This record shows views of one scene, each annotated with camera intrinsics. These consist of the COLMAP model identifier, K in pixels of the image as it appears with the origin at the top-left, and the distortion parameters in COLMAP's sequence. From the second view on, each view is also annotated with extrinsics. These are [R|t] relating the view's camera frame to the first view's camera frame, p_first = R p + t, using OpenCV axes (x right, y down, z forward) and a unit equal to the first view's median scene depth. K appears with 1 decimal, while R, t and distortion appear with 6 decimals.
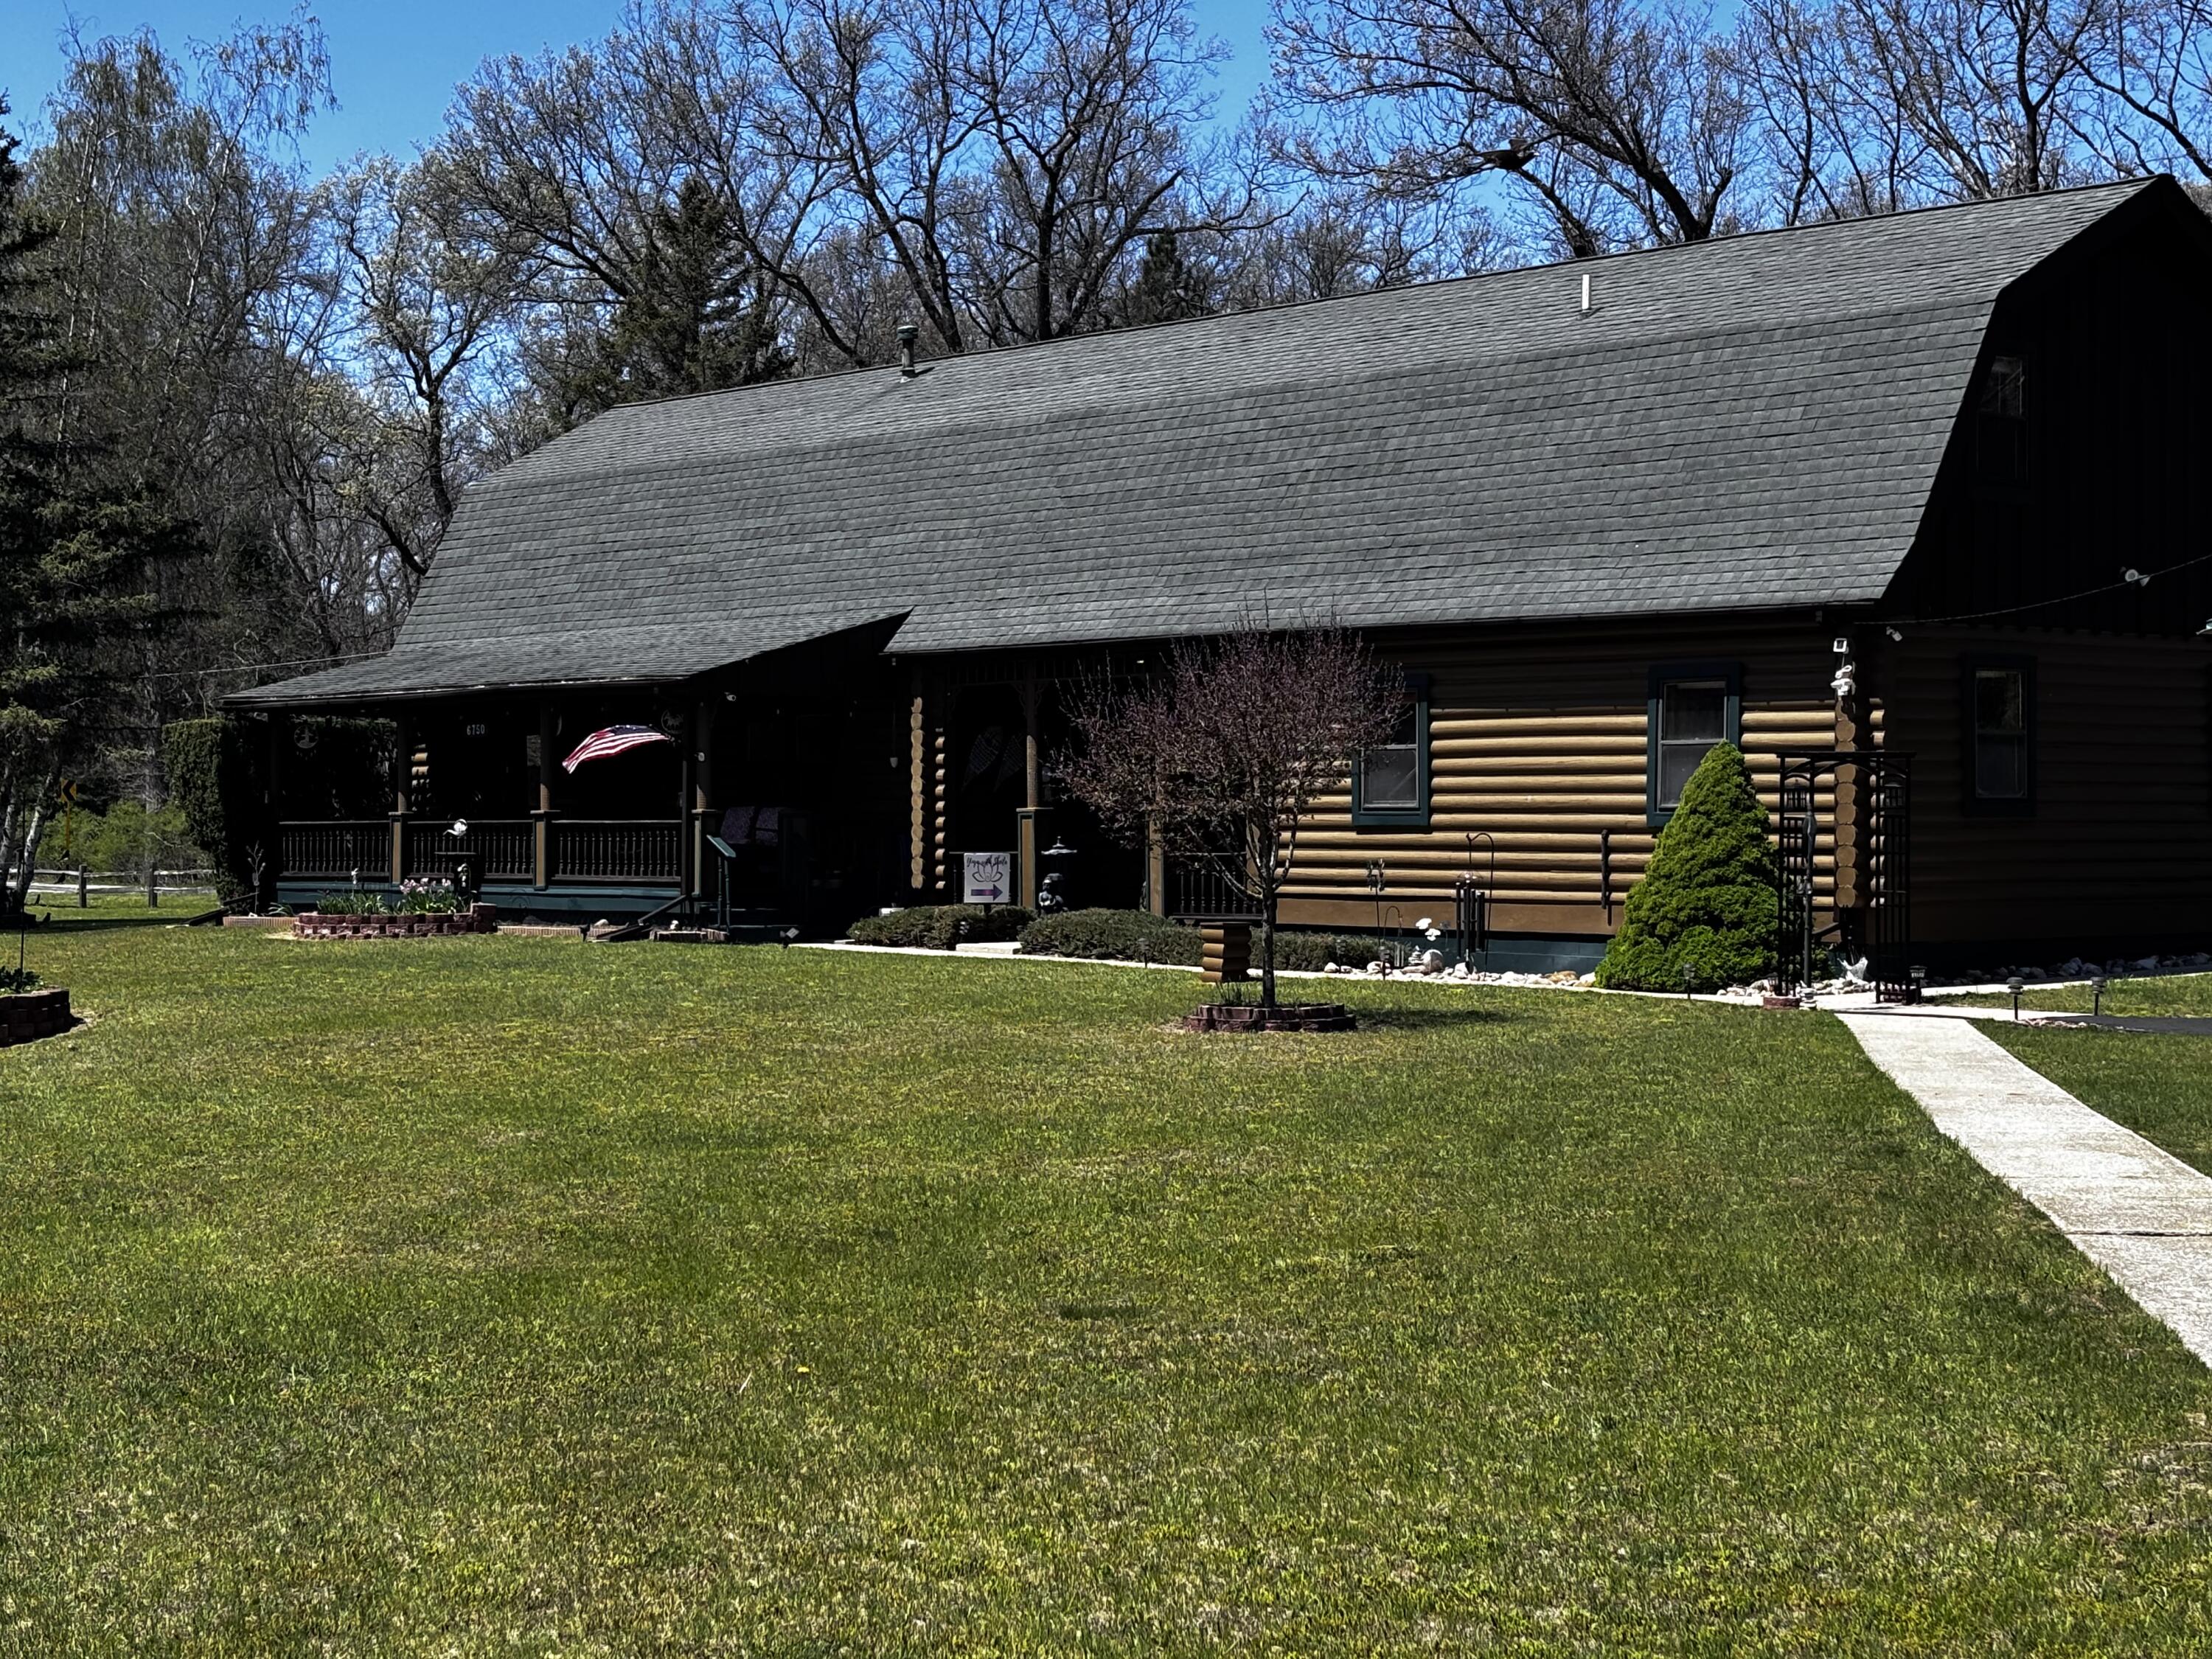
lens RADIAL K [[3806.8, 0, 1106.0], [0, 3806.8, 829.5], [0, 0, 1]] dist [0.392990, -2.089399]
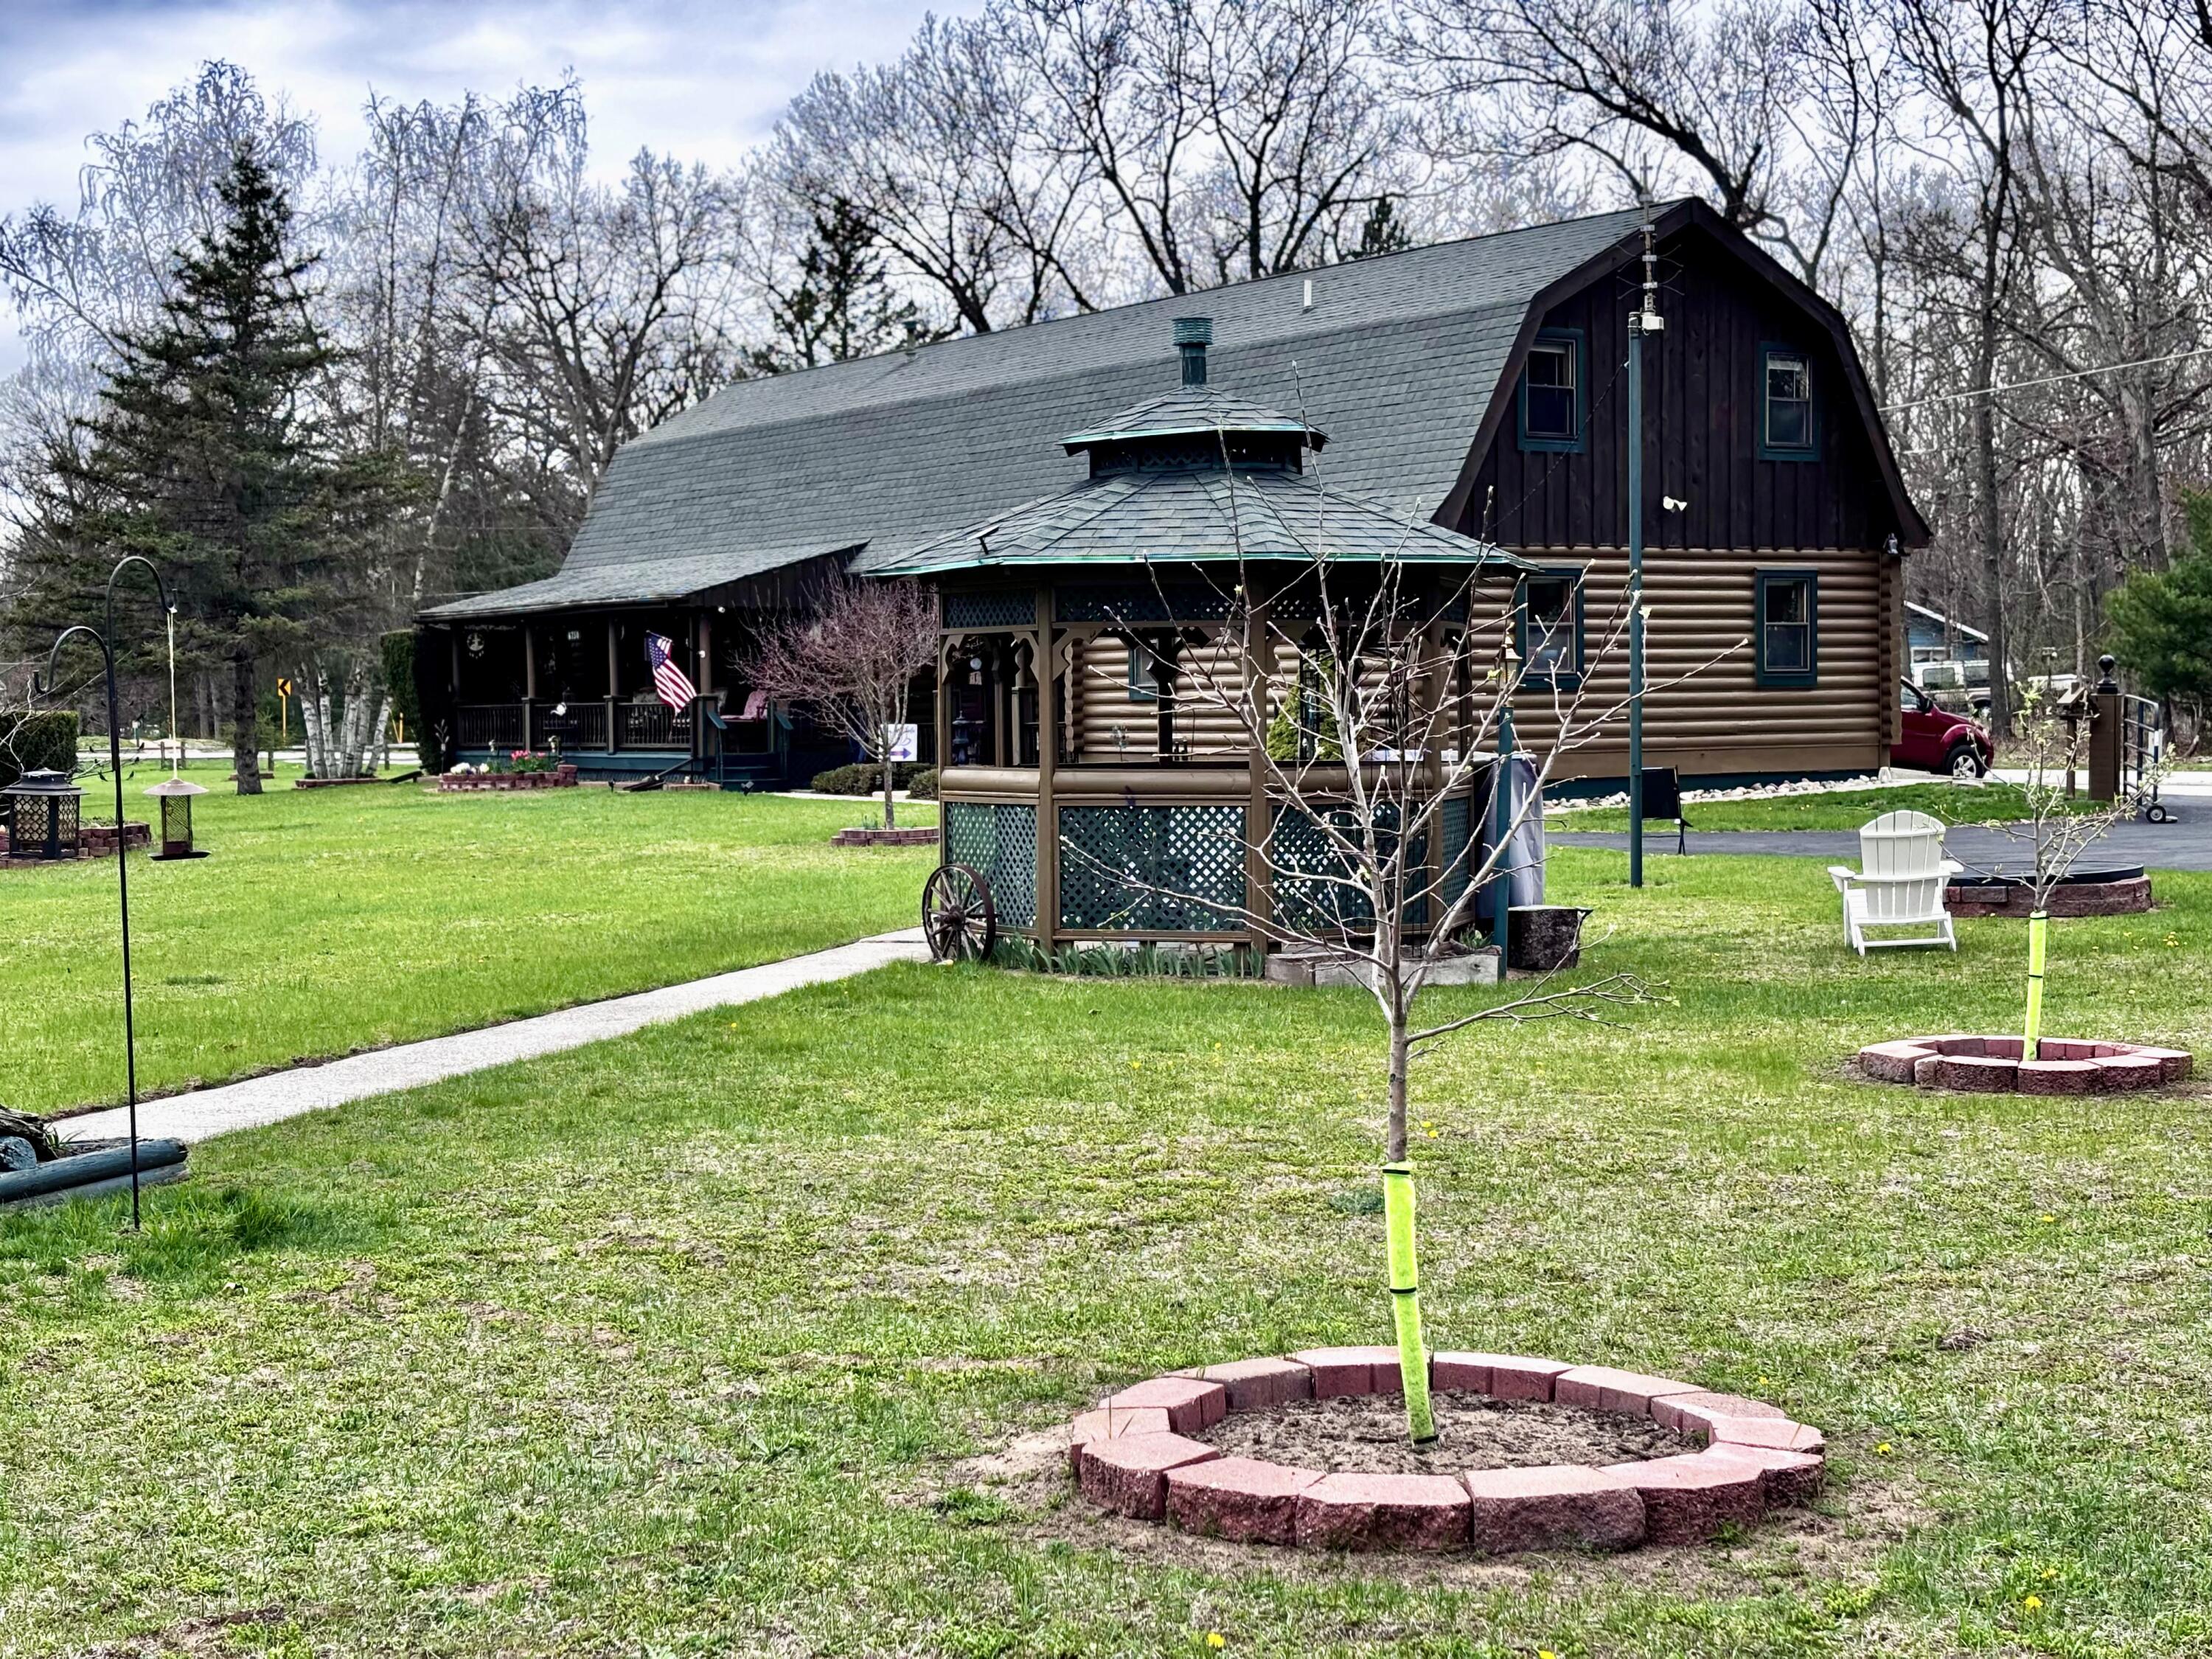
lens RADIAL K [[3330.0, 0, 1106.0], [0, 3330.0, 829.5], [0, 0, 1]] dist [0.430382, -2.013220]
pose [[0.989957, -0.008577, -0.141107, 0.178480], [0.014015, 0.999195, 0.037588, 0.000113], [0.140671, -0.039188, 0.989281, -0.133151]]
